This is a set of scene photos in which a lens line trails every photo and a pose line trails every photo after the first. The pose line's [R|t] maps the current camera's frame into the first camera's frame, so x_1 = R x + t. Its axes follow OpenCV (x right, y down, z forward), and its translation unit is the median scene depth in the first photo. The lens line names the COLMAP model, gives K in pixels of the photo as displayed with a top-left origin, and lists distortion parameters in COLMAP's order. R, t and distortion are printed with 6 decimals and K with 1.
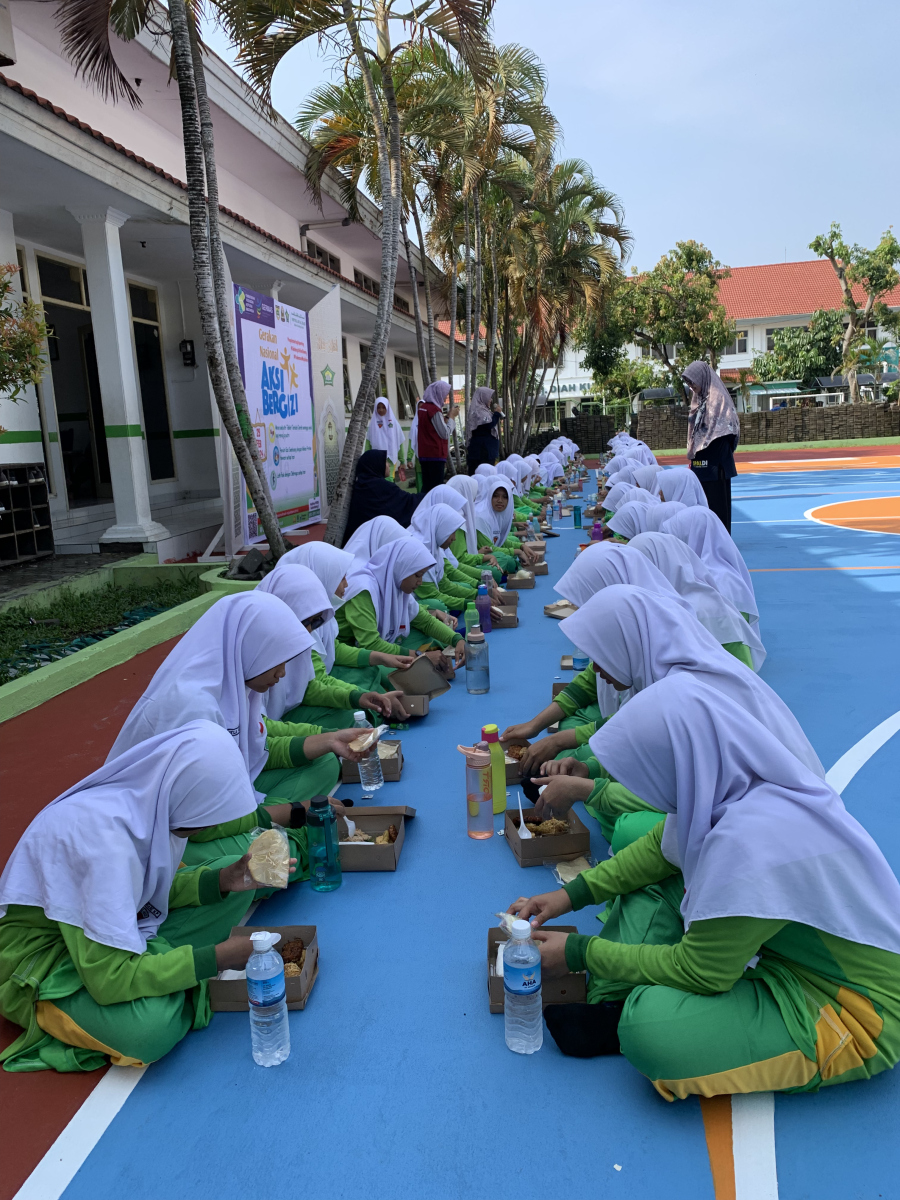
lens RADIAL K [[901.0, 0, 451.7], [0, 901.0, 599.1], [0, 0, 1]] dist [-0.007597, 0.005654]
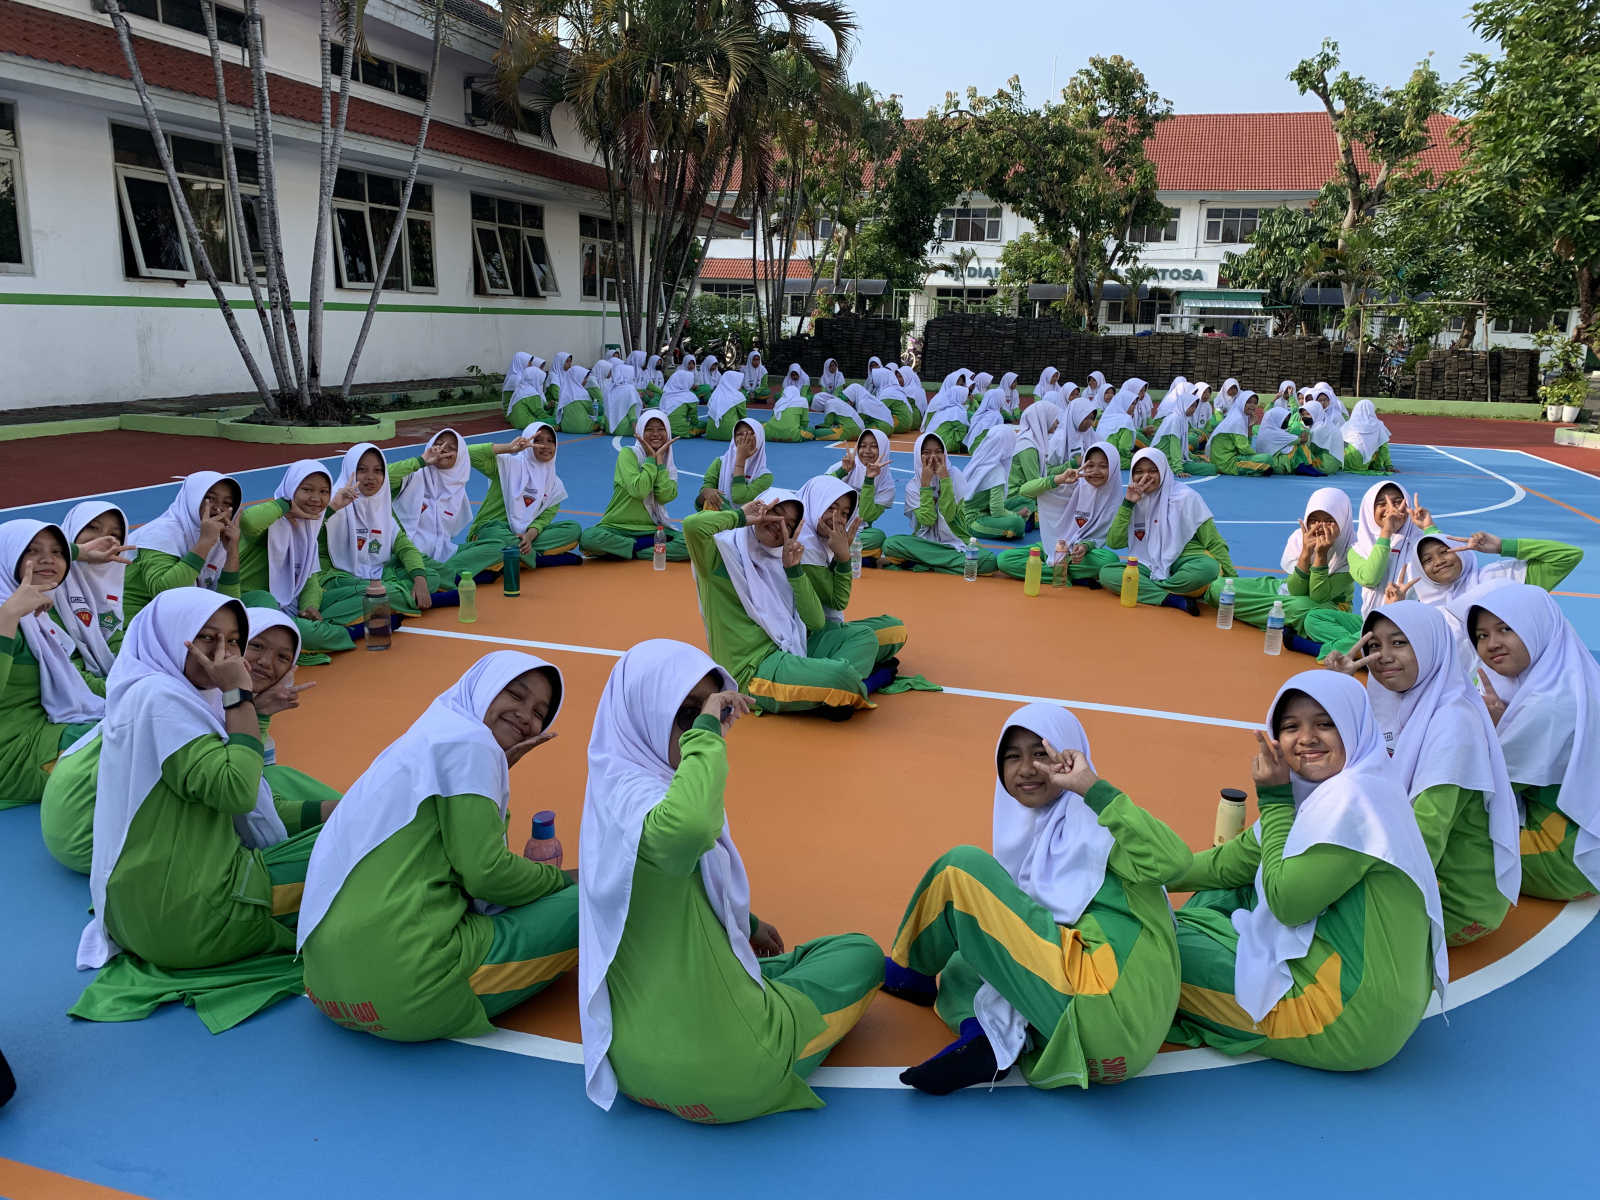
lens RADIAL K [[1201.3, 0, 806.9], [0, 1201.3, 588.7], [0, 0, 1]] dist [-0.007597, 0.005654]
pose [[0.989039, 0.109114, -0.099483, 0.182050], [-0.105016, 0.993427, 0.045553, -0.039730], [0.103799, -0.034606, 0.993996, 0.120869]]
